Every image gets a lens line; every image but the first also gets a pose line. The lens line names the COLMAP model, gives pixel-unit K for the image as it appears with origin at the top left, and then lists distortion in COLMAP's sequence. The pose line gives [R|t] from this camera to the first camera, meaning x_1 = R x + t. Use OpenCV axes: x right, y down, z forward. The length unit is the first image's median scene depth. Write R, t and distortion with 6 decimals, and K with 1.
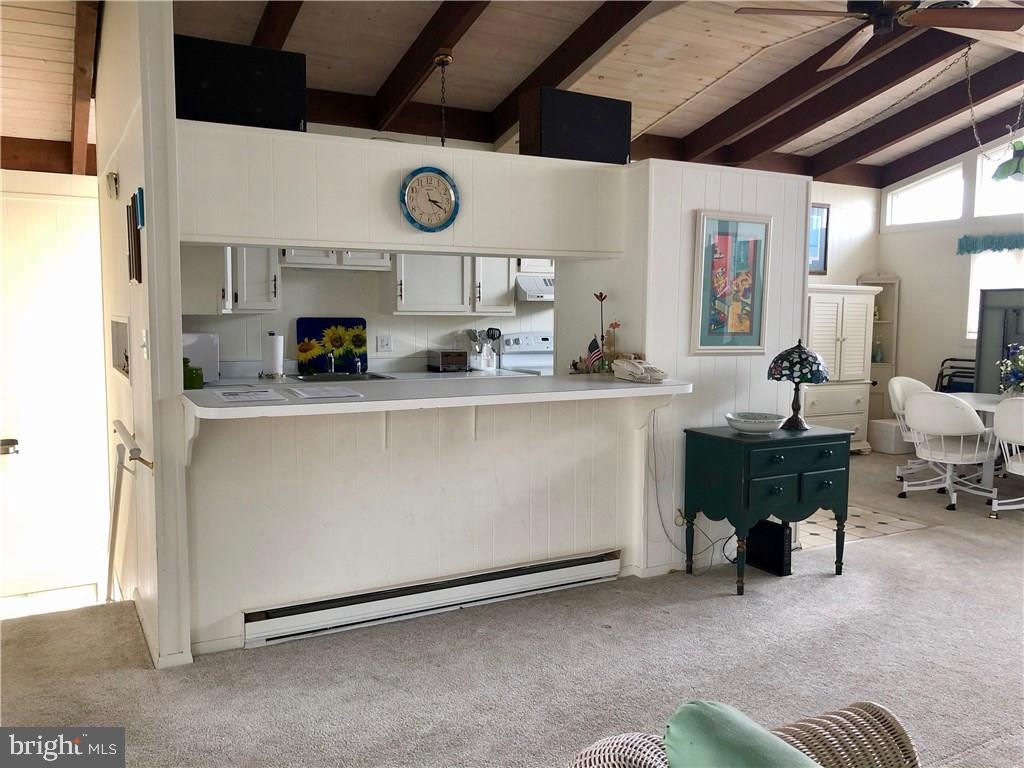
lens RADIAL K [[881.4, 0, 512.0], [0, 881.4, 384.0], [0, 0, 1]] dist [0.089182, -0.080304]
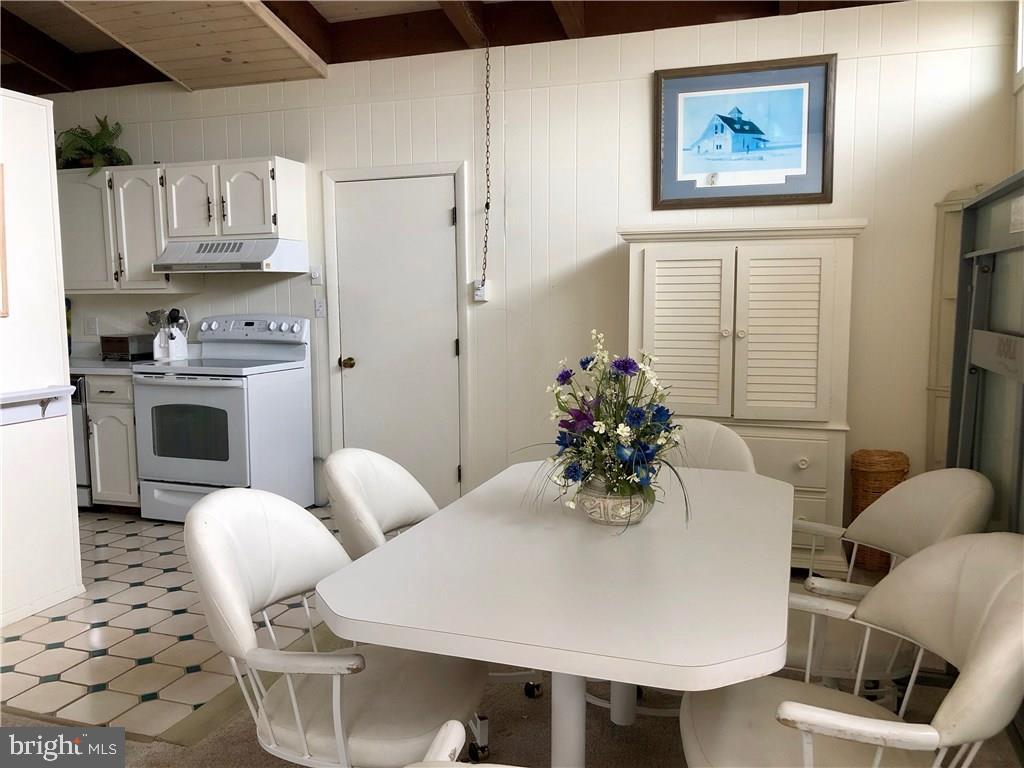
lens RADIAL K [[881.4, 0, 512.0], [0, 881.4, 384.0], [0, 0, 1]] dist [0.089182, -0.080304]
pose [[0.657696, 0.064346, -0.750531, 0.743454], [-0.054833, 0.997791, 0.037493, -0.040363], [0.751285, 0.016495, 0.659771, 0.674699]]
